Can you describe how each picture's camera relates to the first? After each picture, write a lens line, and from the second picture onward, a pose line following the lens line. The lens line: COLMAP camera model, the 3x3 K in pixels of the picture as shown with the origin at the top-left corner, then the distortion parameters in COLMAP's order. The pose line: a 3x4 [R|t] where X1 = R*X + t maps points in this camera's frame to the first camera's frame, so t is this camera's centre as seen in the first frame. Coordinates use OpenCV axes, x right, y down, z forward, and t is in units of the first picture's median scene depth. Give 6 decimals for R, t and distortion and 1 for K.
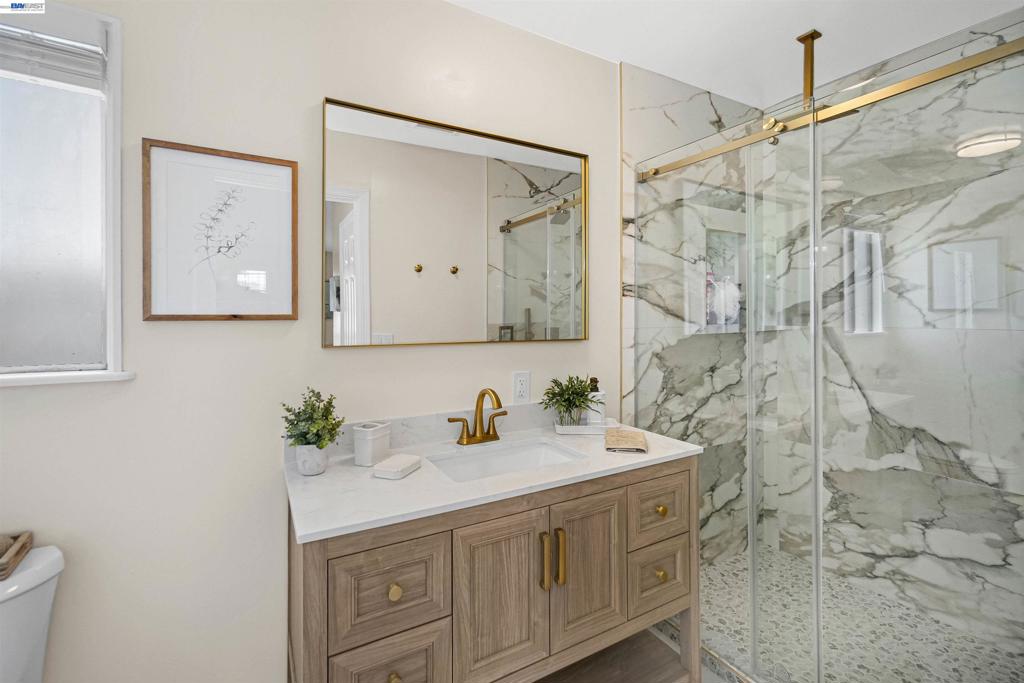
lens RADIAL K [[447.8, 0, 486.2], [0, 447.8, 317.5], [0, 0, 1]] dist [-0.012148, 0.003128]
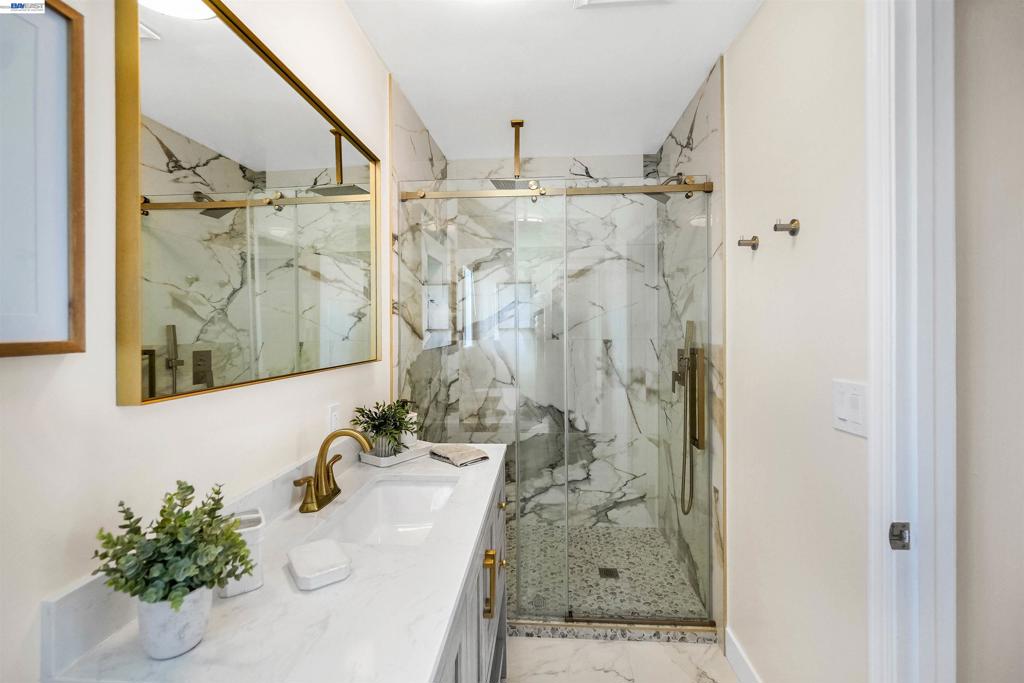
lens RADIAL K [[456.2, 0, 513.7], [0, 456.2, 331.7], [0, 0, 1]] dist [-0.009534, 0.000365]
pose [[0.539521, -0.008721, 0.841927, -0.385141], [0.013835, 0.999903, 0.001492, -0.006511], [-0.841858, 0.010843, 0.539590, 0.239934]]
